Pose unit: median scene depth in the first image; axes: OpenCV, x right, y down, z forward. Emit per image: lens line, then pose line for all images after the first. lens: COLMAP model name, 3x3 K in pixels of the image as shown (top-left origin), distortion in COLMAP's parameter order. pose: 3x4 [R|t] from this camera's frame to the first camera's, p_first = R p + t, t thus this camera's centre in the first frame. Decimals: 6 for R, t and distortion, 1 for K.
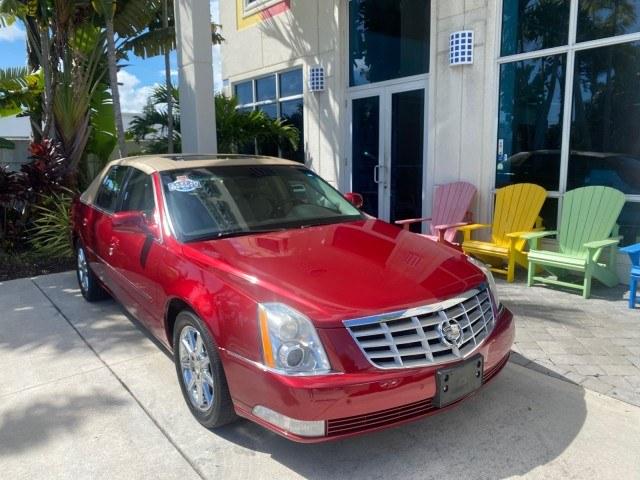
lens RADIAL K [[482.7, 0, 318.3], [0, 482.7, 237.7], [0, 0, 1]] dist [-0.010557, 0.017722]
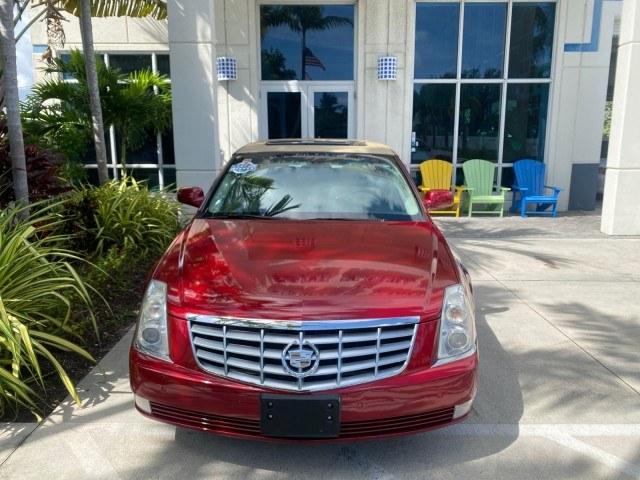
lens RADIAL K [[482.7, 0, 322.8], [0, 482.7, 240.6], [0, 0, 1]] dist [-0.010557, 0.017722]
pose [[0.637764, -0.141229, 0.757173, -1.018208], [0.119982, 0.989262, 0.083458, -0.023072], [-0.760829, 0.037621, 0.647861, 0.225185]]
